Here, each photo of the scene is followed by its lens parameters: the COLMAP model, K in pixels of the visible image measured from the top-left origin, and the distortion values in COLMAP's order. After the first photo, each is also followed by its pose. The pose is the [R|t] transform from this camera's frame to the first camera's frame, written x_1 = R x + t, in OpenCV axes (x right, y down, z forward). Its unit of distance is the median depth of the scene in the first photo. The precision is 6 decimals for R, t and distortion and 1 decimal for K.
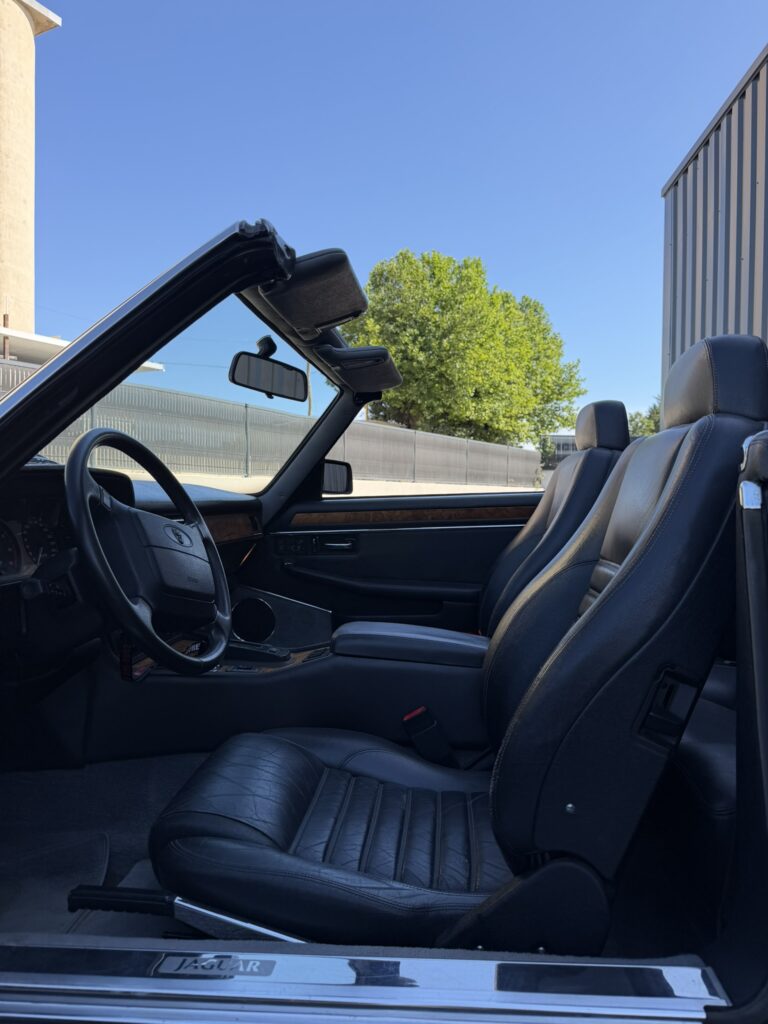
lens RADIAL K [[722.3, 0, 384.0], [0, 722.3, 512.0], [0, 0, 1]] dist [0.150070, -0.263405]
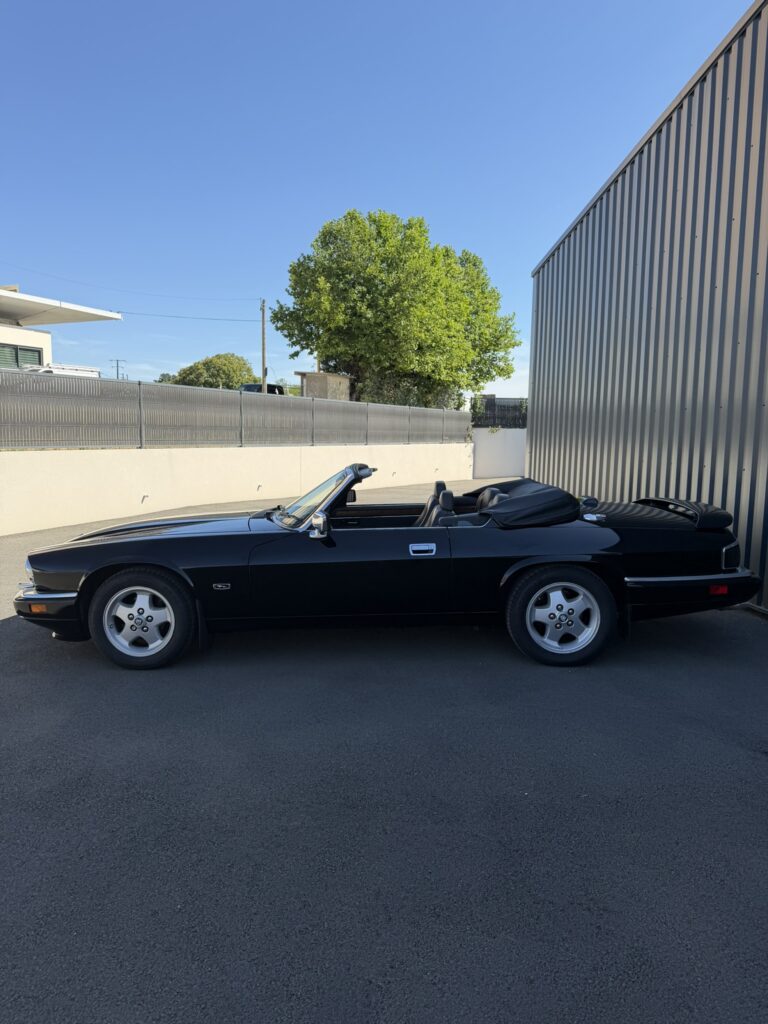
lens RADIAL K [[722.3, 0, 384.0], [0, 722.3, 512.0], [0, 0, 1]] dist [0.150070, -0.263405]
pose [[0.997242, -0.009353, 0.073632, -0.008841], [0.002858, 0.996133, 0.087816, -0.013864], [-0.074168, -0.087363, 0.993412, -0.100854]]
